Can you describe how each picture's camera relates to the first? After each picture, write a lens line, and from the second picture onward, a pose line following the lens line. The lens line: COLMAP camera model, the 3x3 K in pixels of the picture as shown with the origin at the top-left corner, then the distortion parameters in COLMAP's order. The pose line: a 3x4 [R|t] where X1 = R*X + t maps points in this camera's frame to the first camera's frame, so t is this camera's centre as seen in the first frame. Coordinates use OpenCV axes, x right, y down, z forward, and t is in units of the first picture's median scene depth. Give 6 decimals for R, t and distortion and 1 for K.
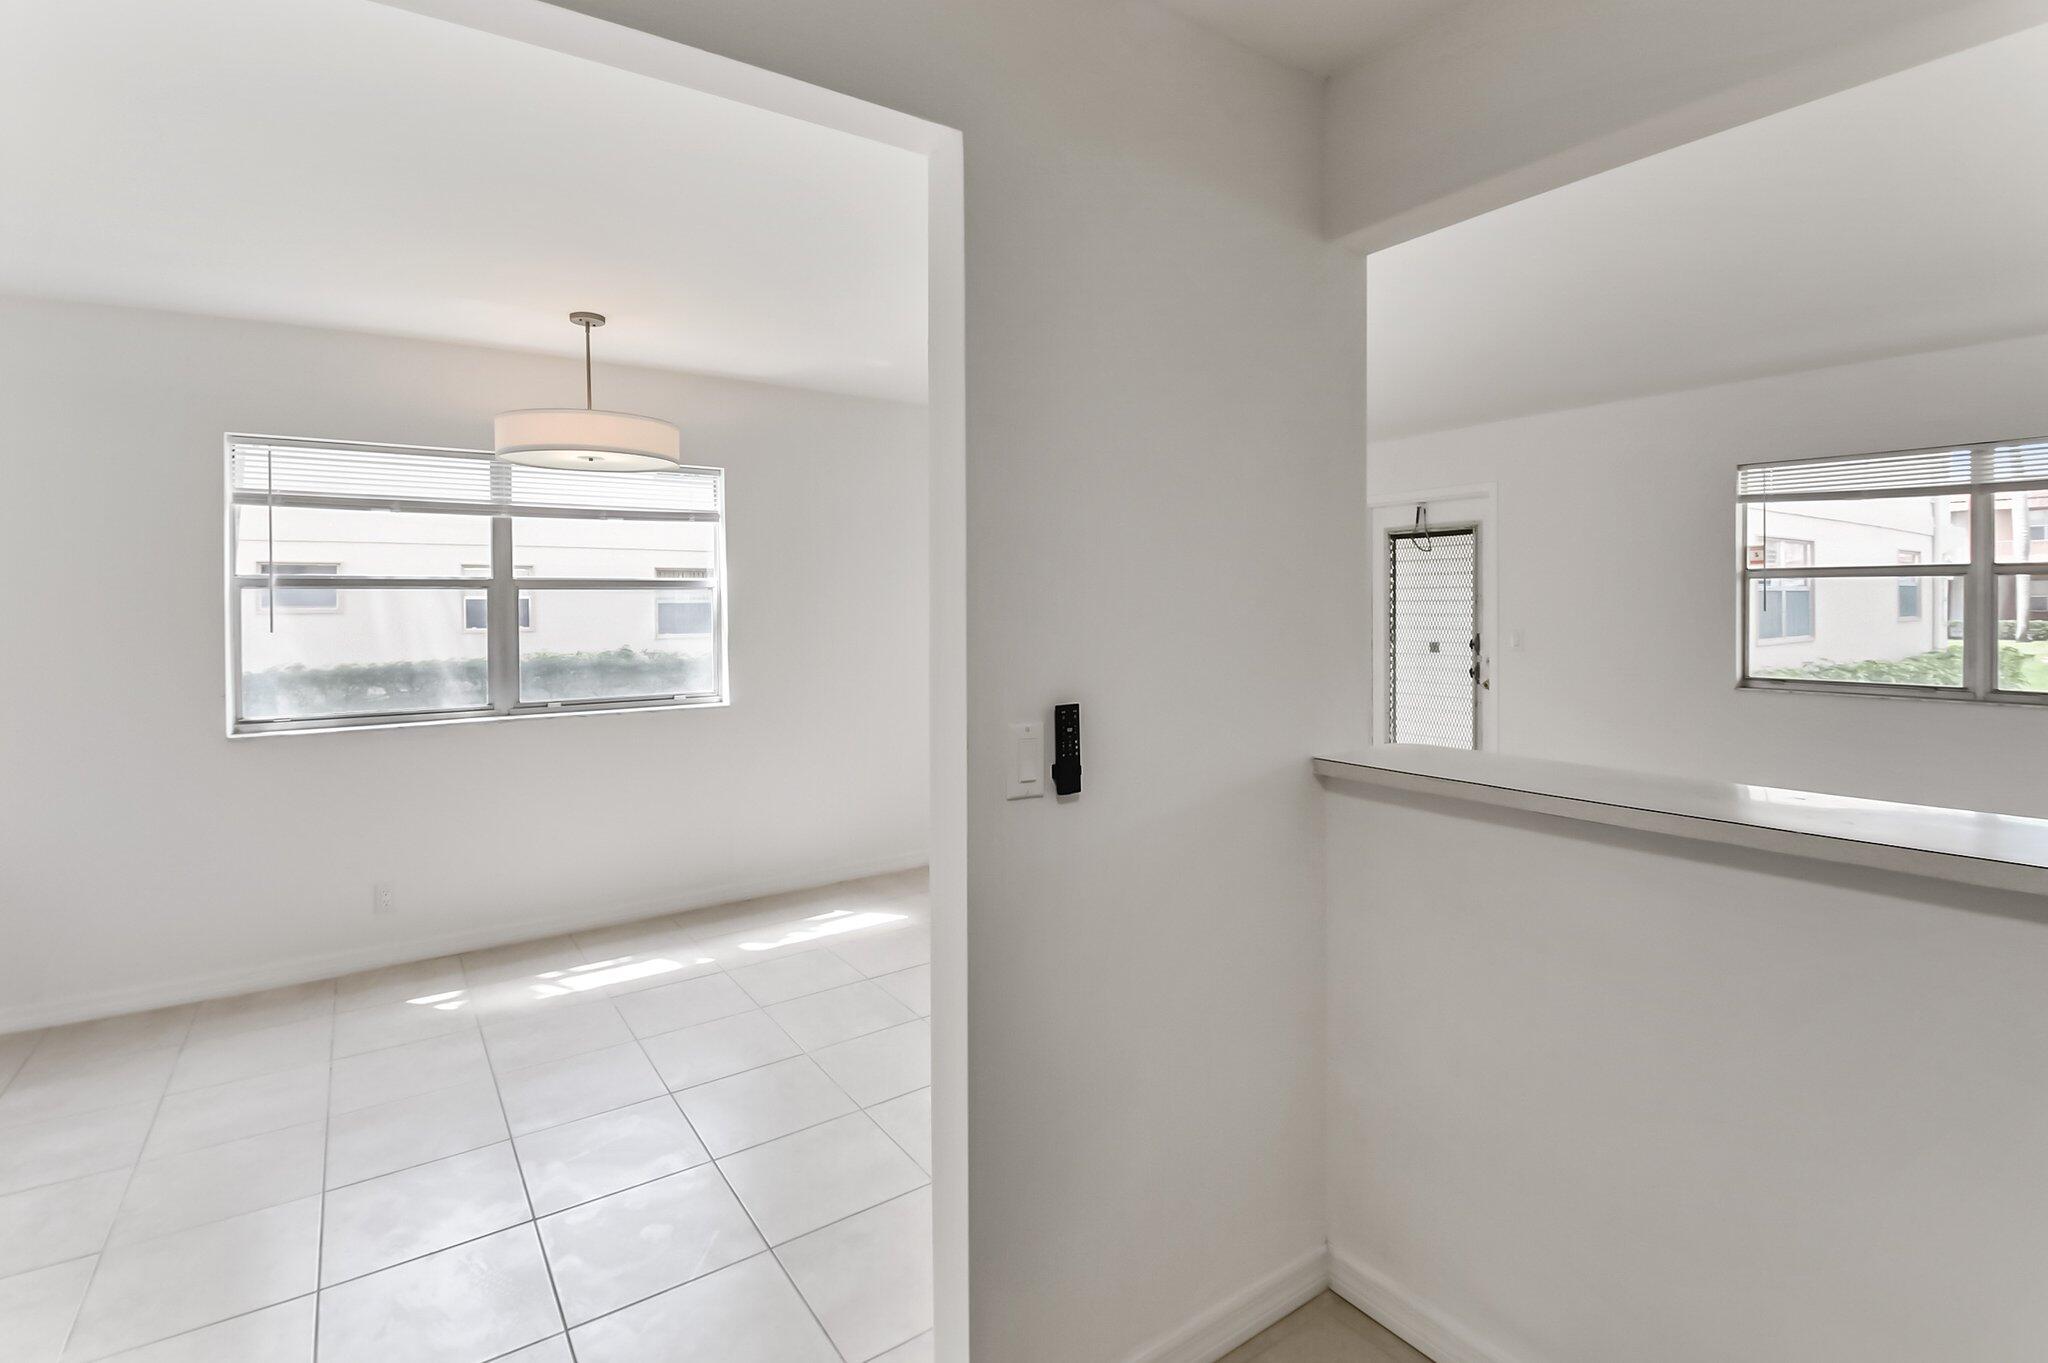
lens RADIAL K [[957.0, 0, 1114.7], [0, 957.0, 602.6], [0, 0, 1]] dist [-0.004816, -0.009995]
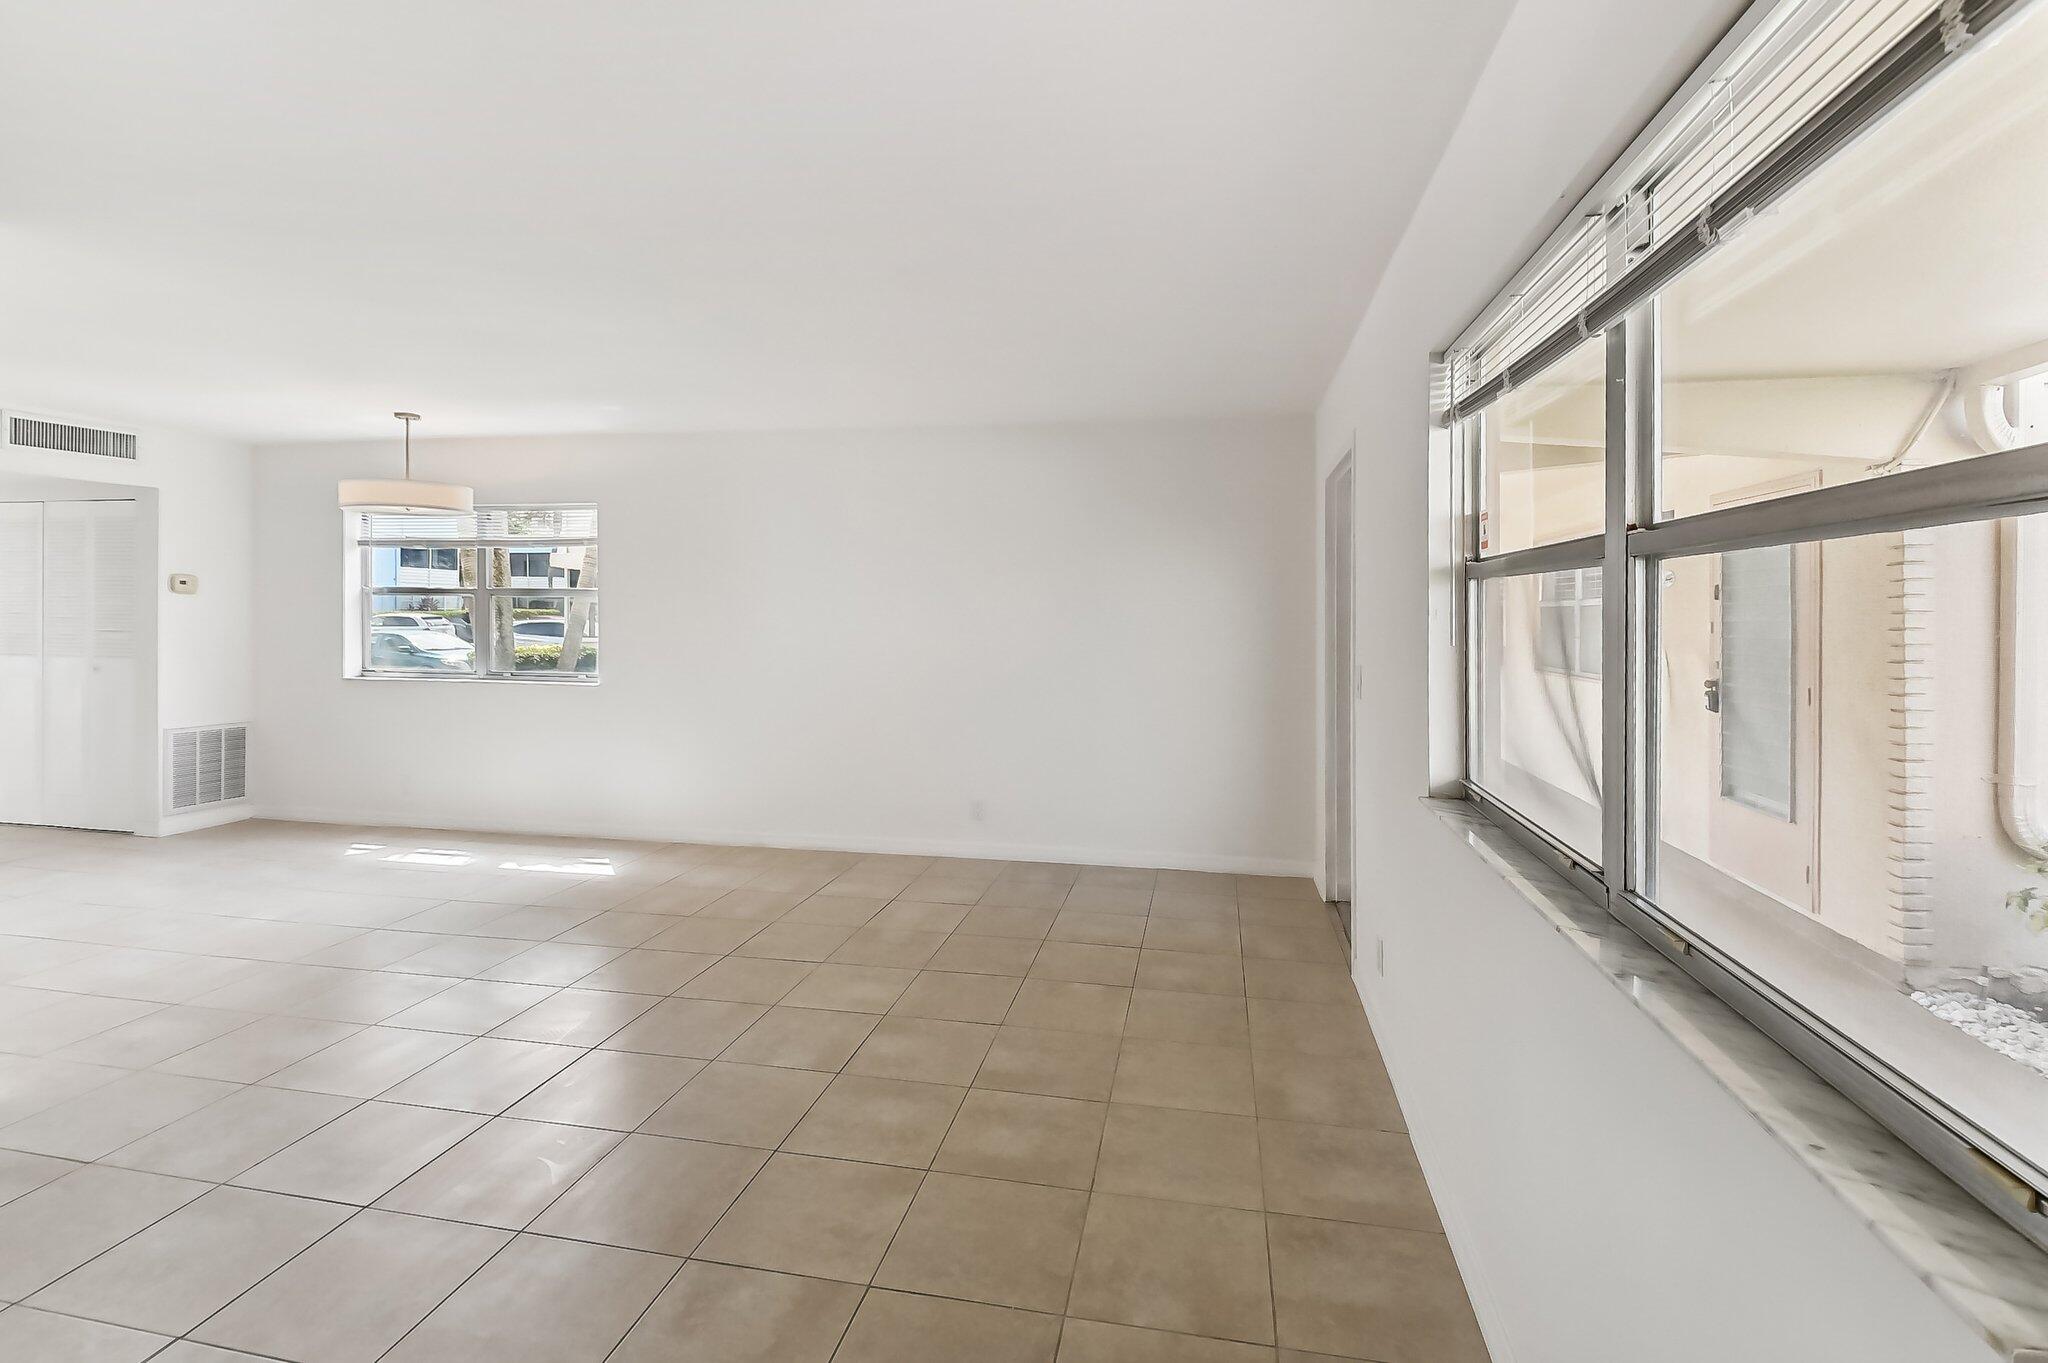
lens RADIAL K [[957.0, 0, 1043.7], [0, 957.0, 613.2], [0, 0, 1]] dist [-0.004816, -0.009995]
pose [[0.687125, 0.015098, -0.726382, 0.672588], [-0.014993, 0.999866, 0.006600, -0.005571], [0.726384, 0.006356, 0.687260, 0.393063]]
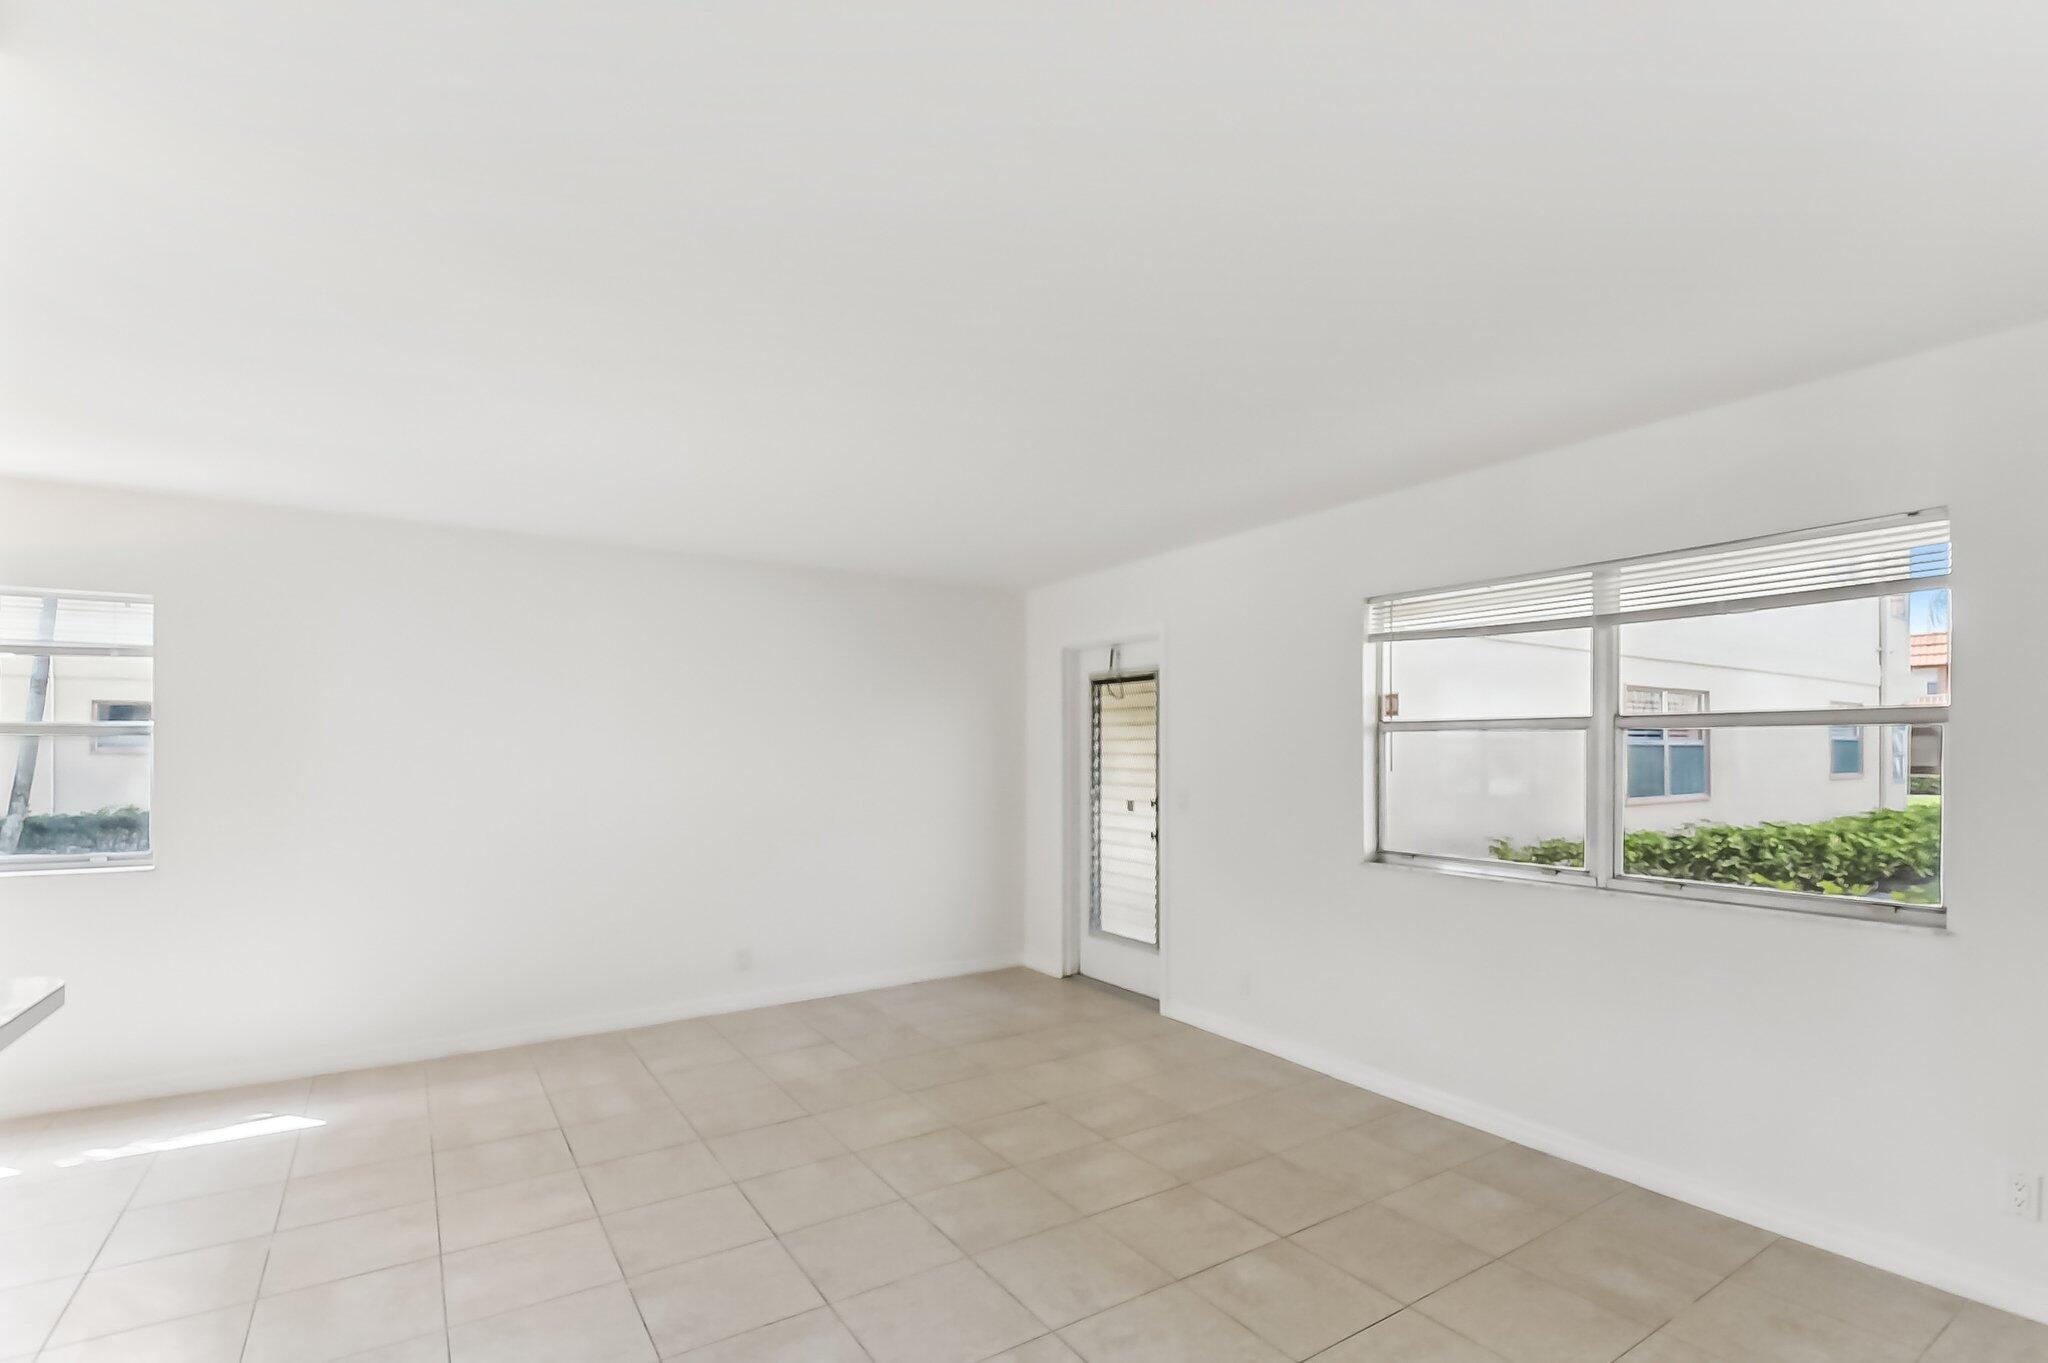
lens RADIAL K [[957.0, 0, 1056.0], [0, 957.0, 735.2], [0, 0, 1]] dist [-0.004816, -0.009995]
pose [[0.999460, 0.006960, -0.032099, 0.314871], [-0.007504, 0.999830, -0.016855, -0.004723], [0.031976, 0.017086, 0.999343, 0.119582]]
